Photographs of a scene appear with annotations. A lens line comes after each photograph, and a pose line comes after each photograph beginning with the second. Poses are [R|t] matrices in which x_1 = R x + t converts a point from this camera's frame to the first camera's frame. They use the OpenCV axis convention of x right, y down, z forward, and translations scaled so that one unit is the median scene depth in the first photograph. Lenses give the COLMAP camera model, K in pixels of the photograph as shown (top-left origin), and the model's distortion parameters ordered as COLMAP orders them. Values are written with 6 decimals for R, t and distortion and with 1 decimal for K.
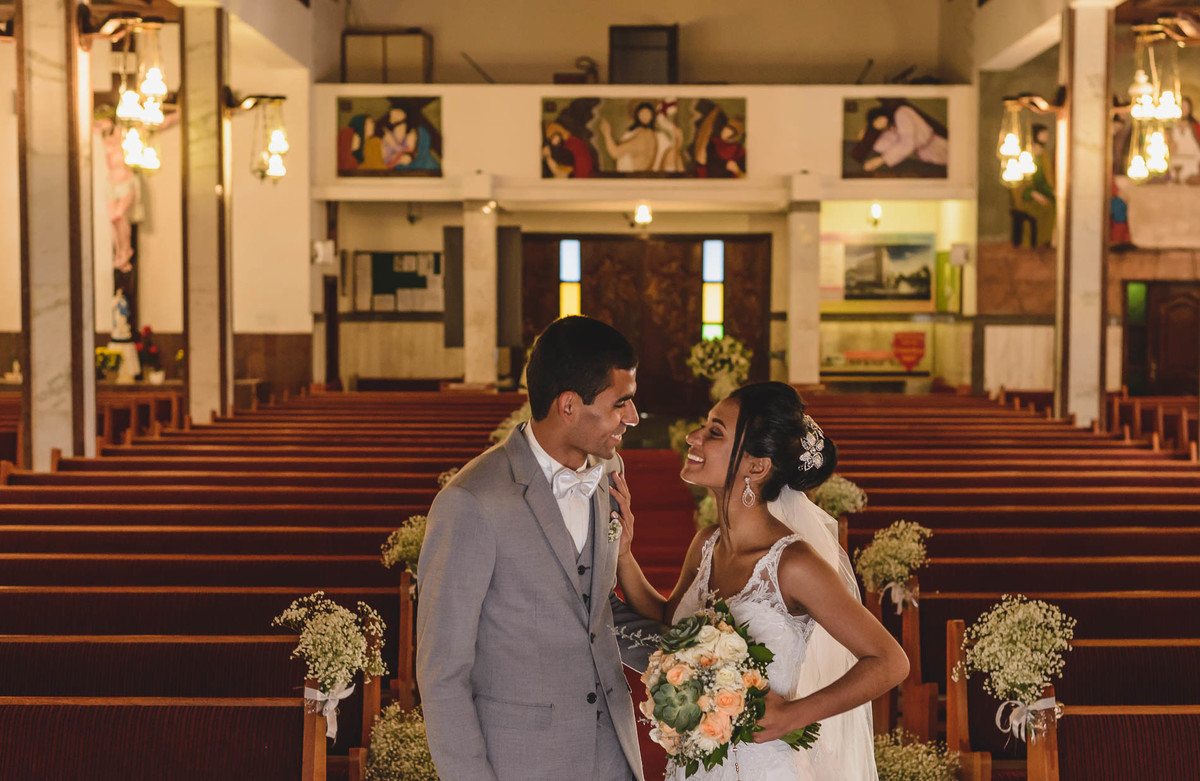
lens RADIAL K [[1968.7, 0, 599.8], [0, 1968.7, 398.5], [0, 0, 1]] dist [0.061652, 0.000000]
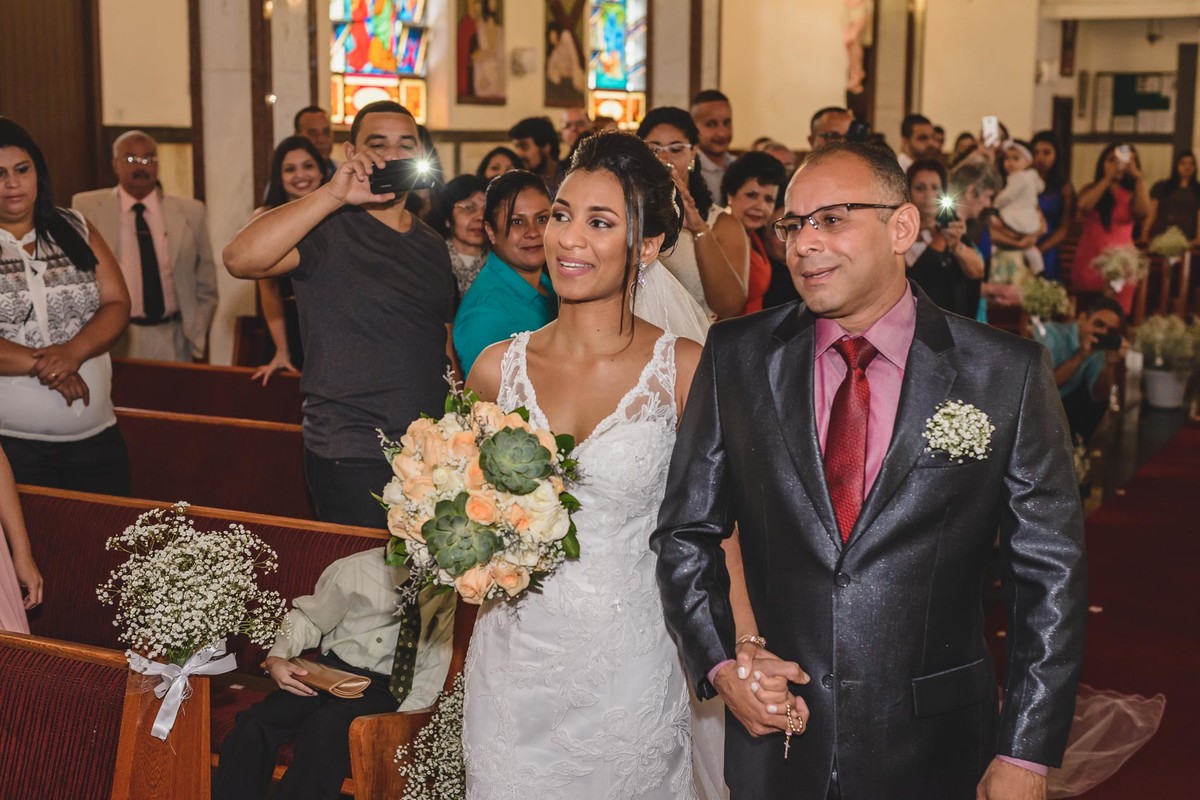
lens RADIAL K [[1679.2, 0, 600.5], [0, 1679.2, 400.6], [0, 0, 1]] dist [0.019670, 0.000000]
pose [[0.895522, 0.075303, -0.438599, 0.043742], [-0.027136, 0.992986, 0.115080, -0.000331], [0.444188, -0.091154, 0.891284, 0.117745]]
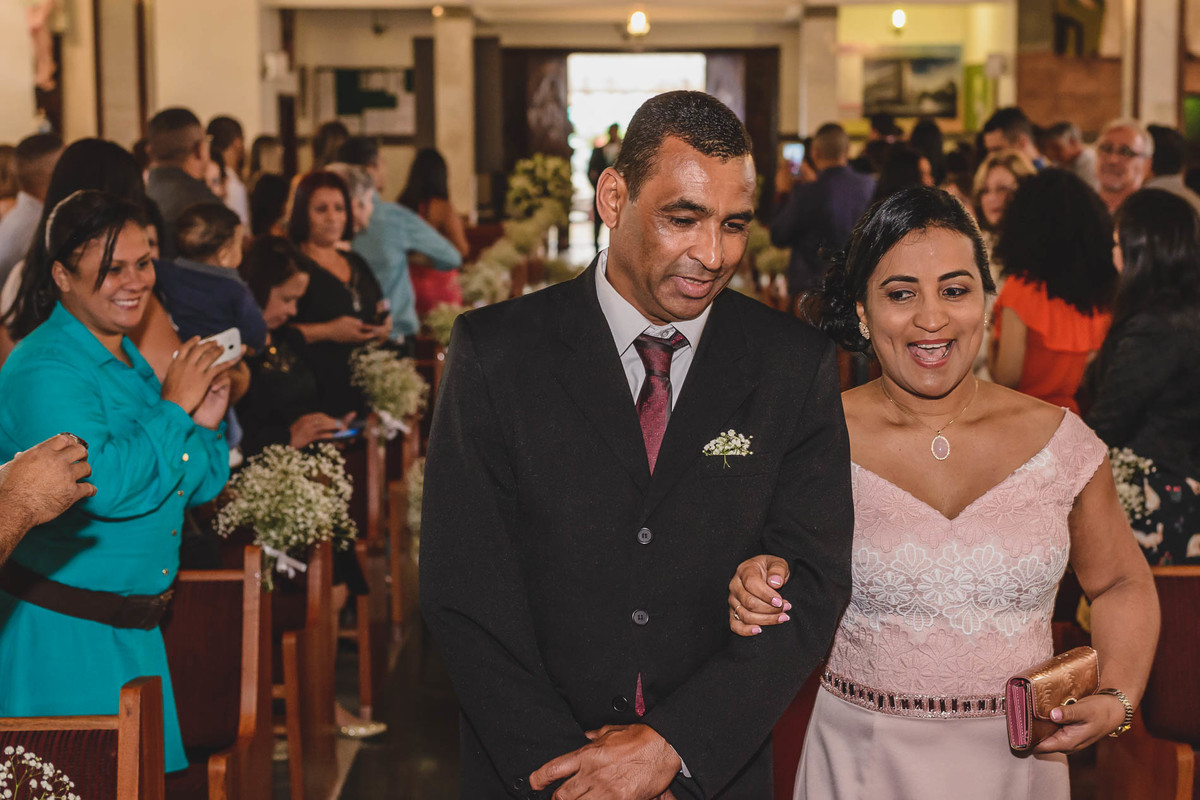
lens RADIAL K [[1948.9, 0, 629.6], [0, 1948.9, 340.8], [0, 0, 1]] dist [0.035257, 0.000000]
pose [[0.999792, -0.007754, 0.018857, 0.000314], [0.006658, 0.998324, 0.057489, -0.001027], [-0.019271, -0.057352, 0.998168, 0.120891]]
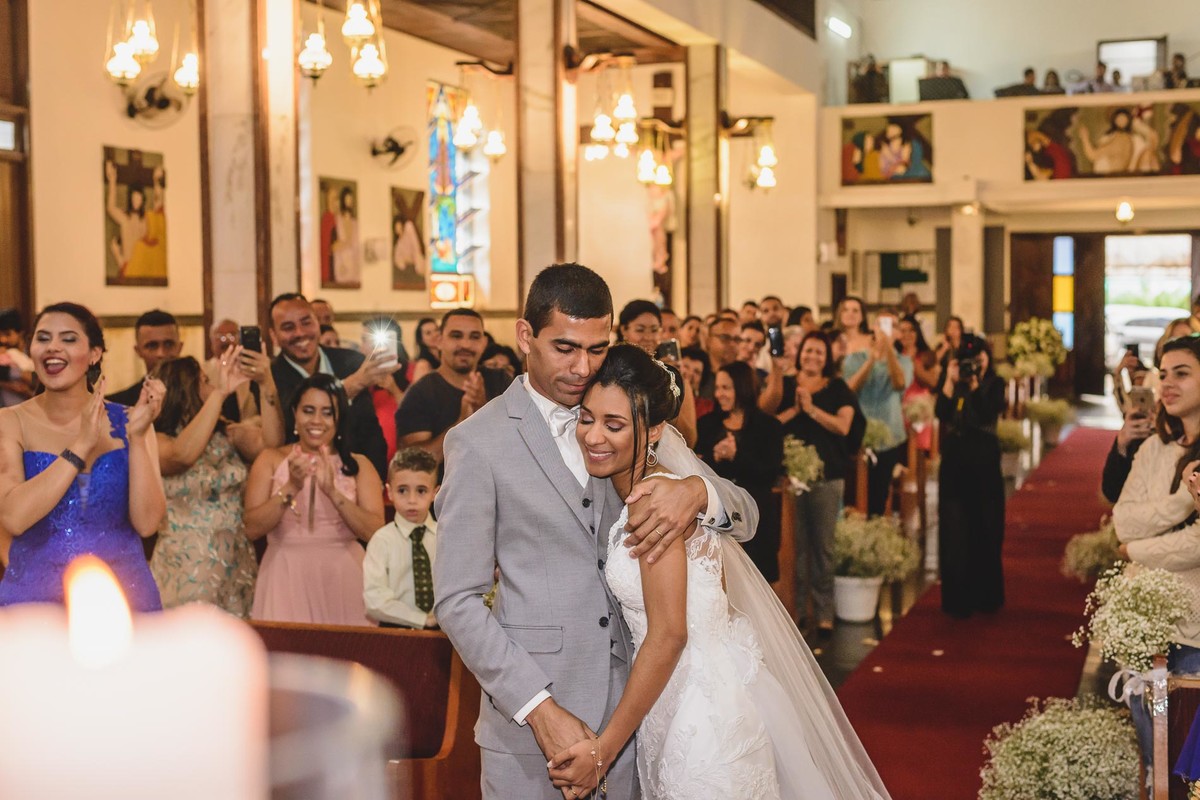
lens RADIAL K [[1679.2, 0, 600.9], [0, 1679.2, 389.5], [0, 0, 1]] dist [0.019670, 0.000000]
pose [[0.948463, 0.004304, -0.316860, 0.045344], [-0.003269, 0.999987, 0.003798, 0.002553], [0.316872, -0.002566, 0.948465, 0.026813]]
